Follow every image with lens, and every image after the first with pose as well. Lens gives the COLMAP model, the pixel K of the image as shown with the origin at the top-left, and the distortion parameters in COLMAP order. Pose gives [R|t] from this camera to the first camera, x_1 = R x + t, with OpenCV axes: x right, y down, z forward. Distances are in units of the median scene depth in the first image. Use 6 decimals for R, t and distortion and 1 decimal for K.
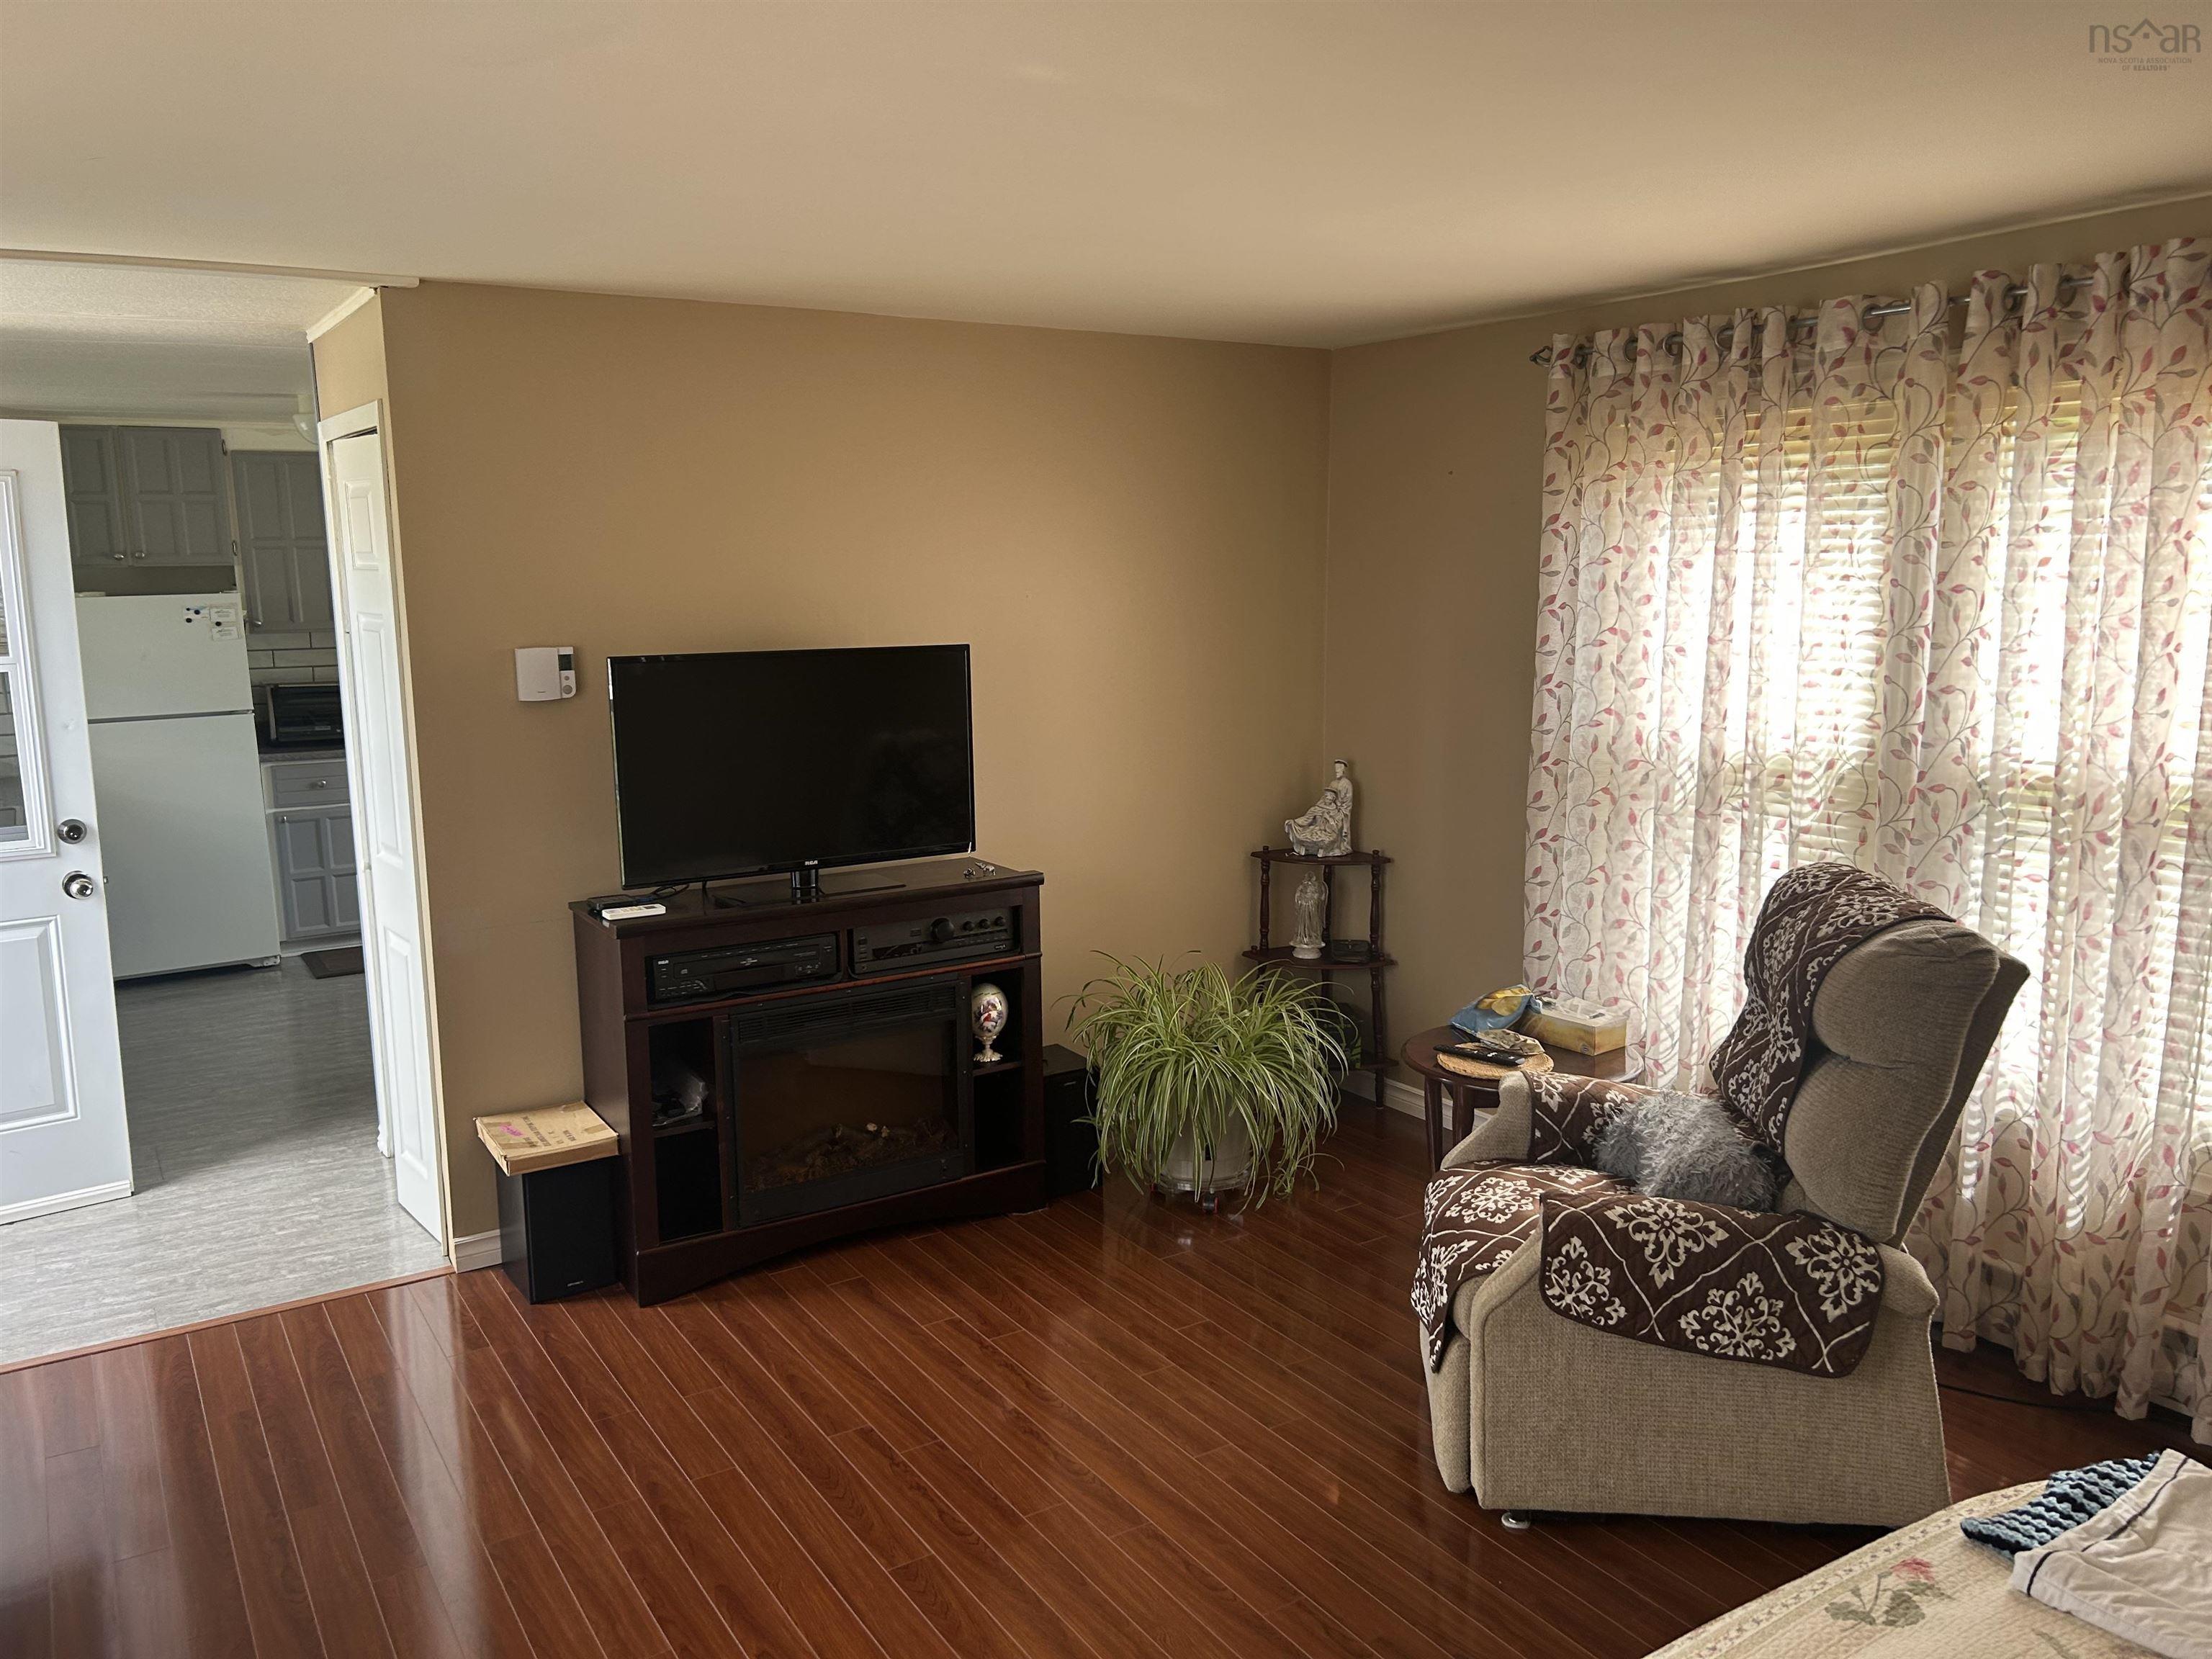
lens RADIAL K [[1694.4, 0, 1106.0], [0, 1694.4, 829.5], [0, 0, 1]] dist [0.035605, -0.029596]
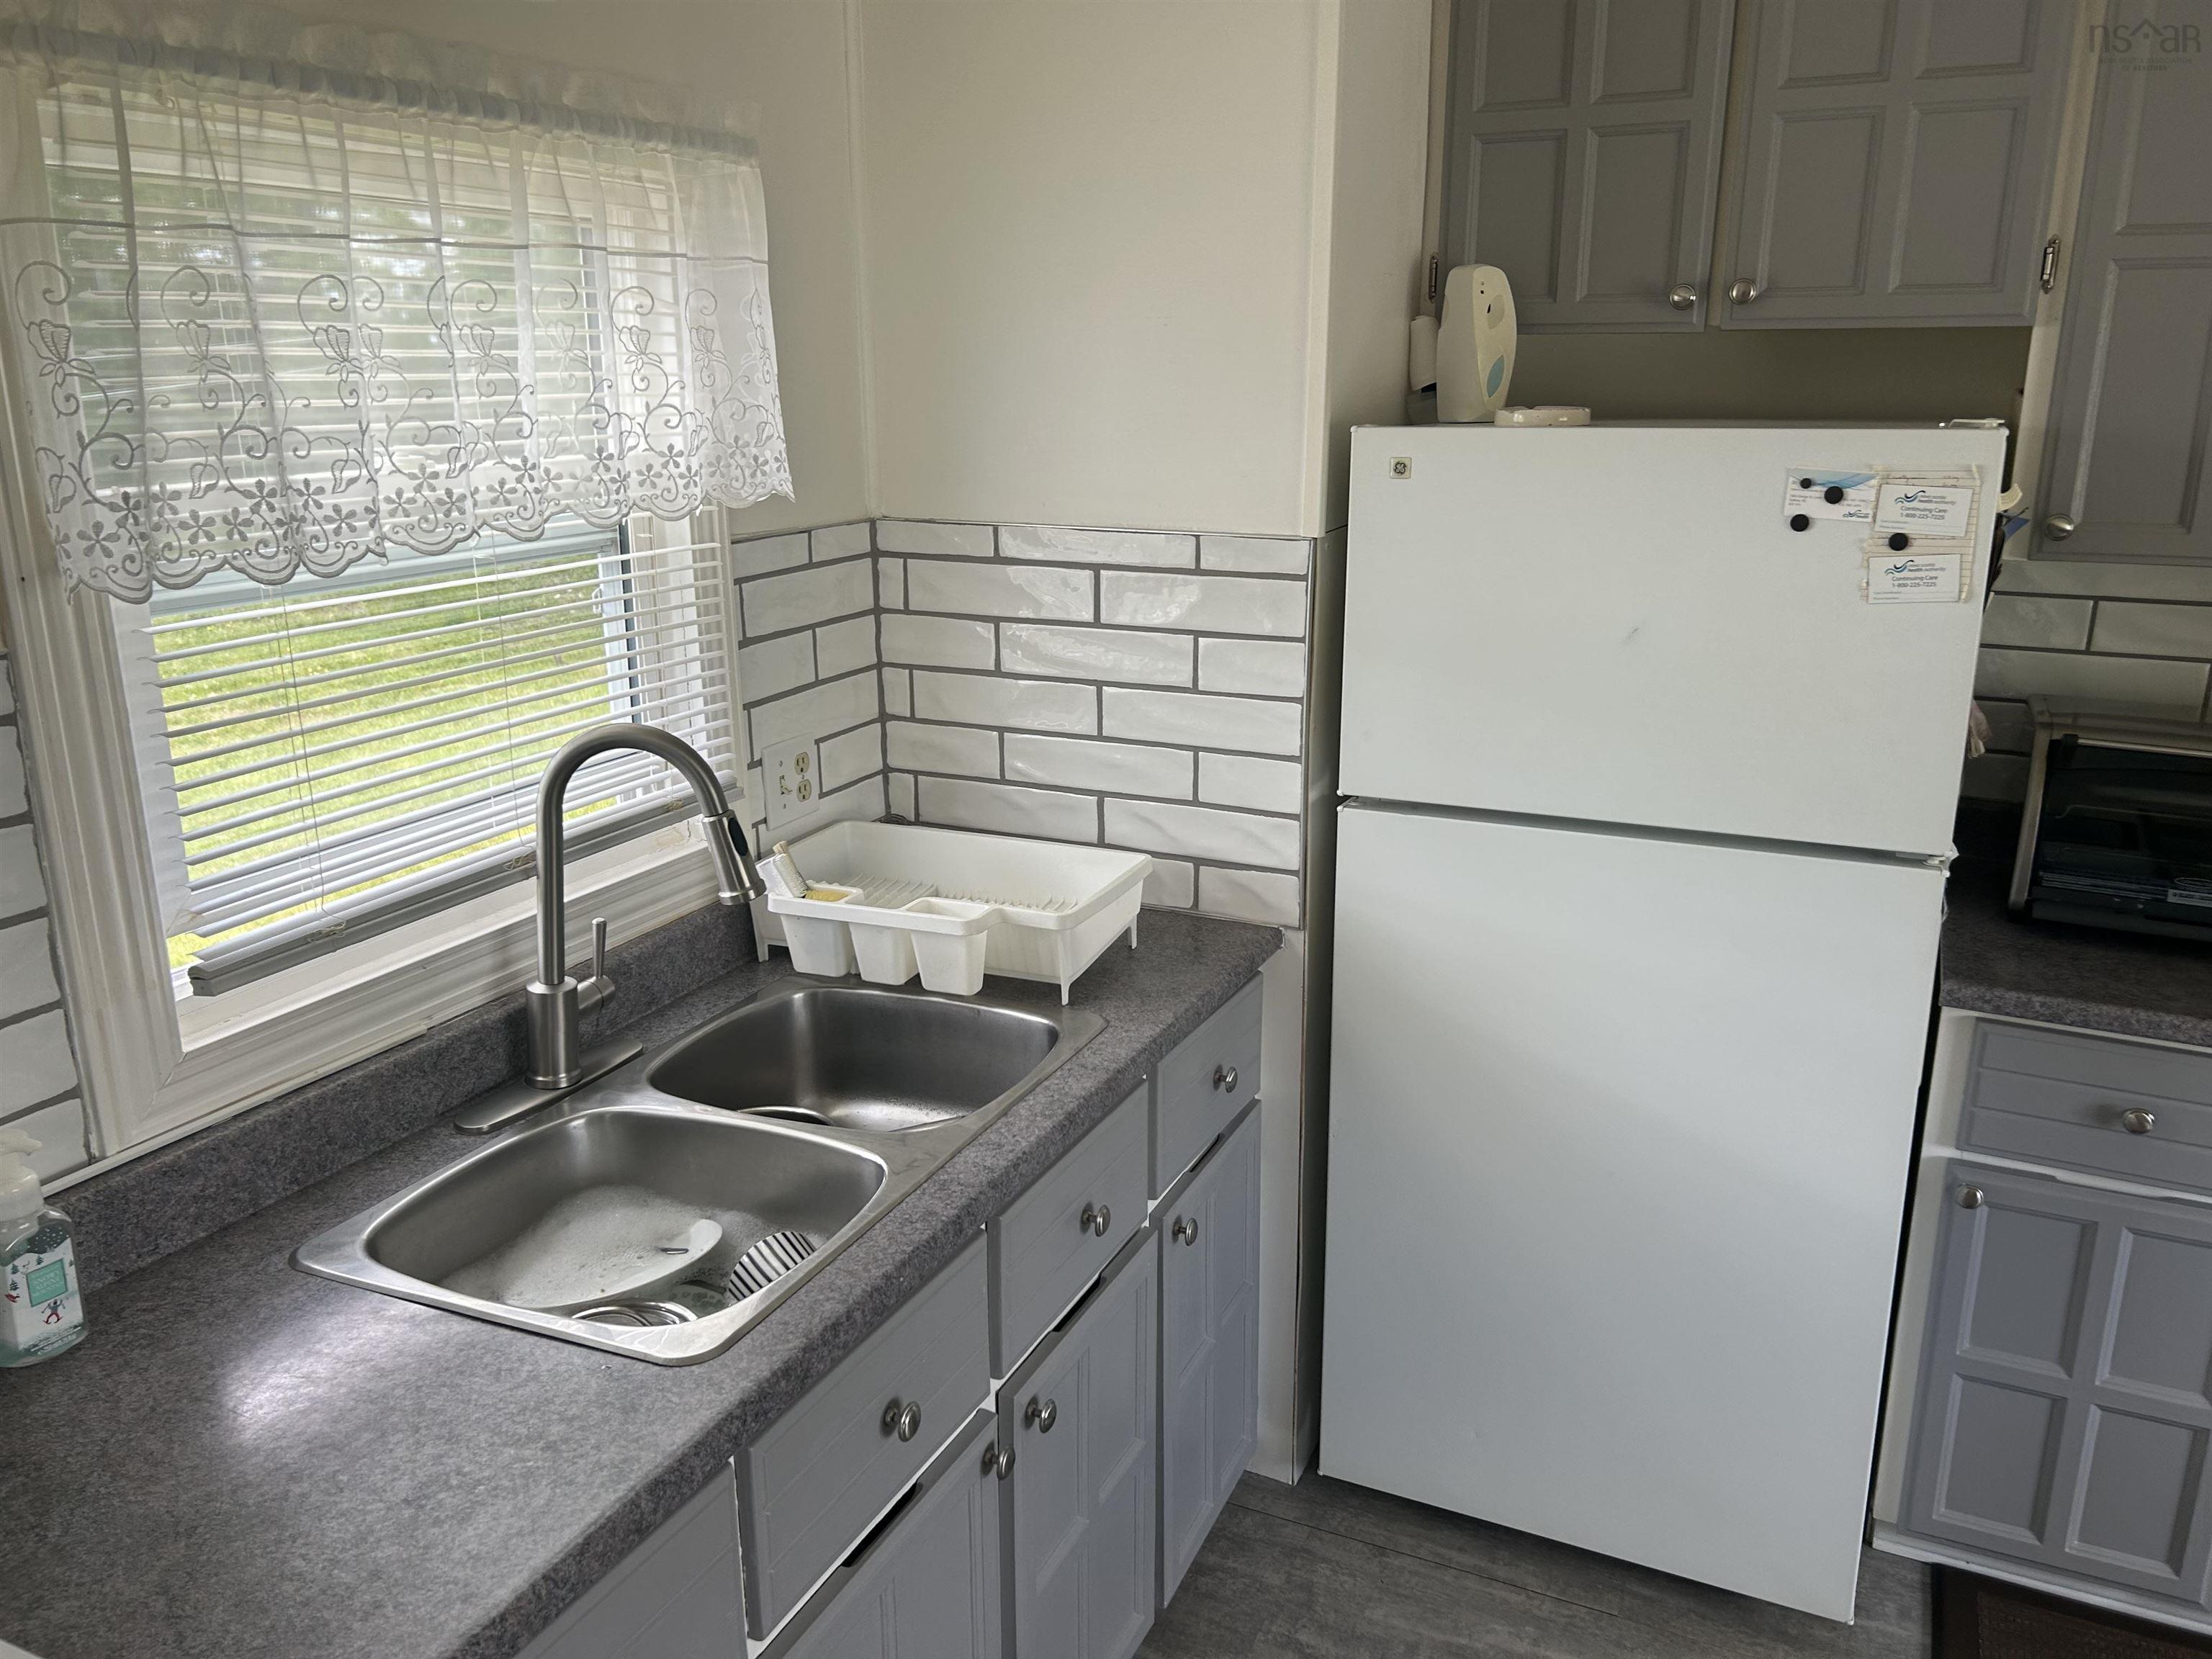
lens RADIAL K [[1694.4, 0, 1106.0], [0, 1694.4, 829.5], [0, 0, 1]] dist [0.035605, -0.029596]
pose [[0.542460, 0.243481, -0.804024, -0.168225], [-0.142816, 0.969875, 0.197350, -0.052590], [0.827853, 0.007773, 0.560891, 0.349325]]
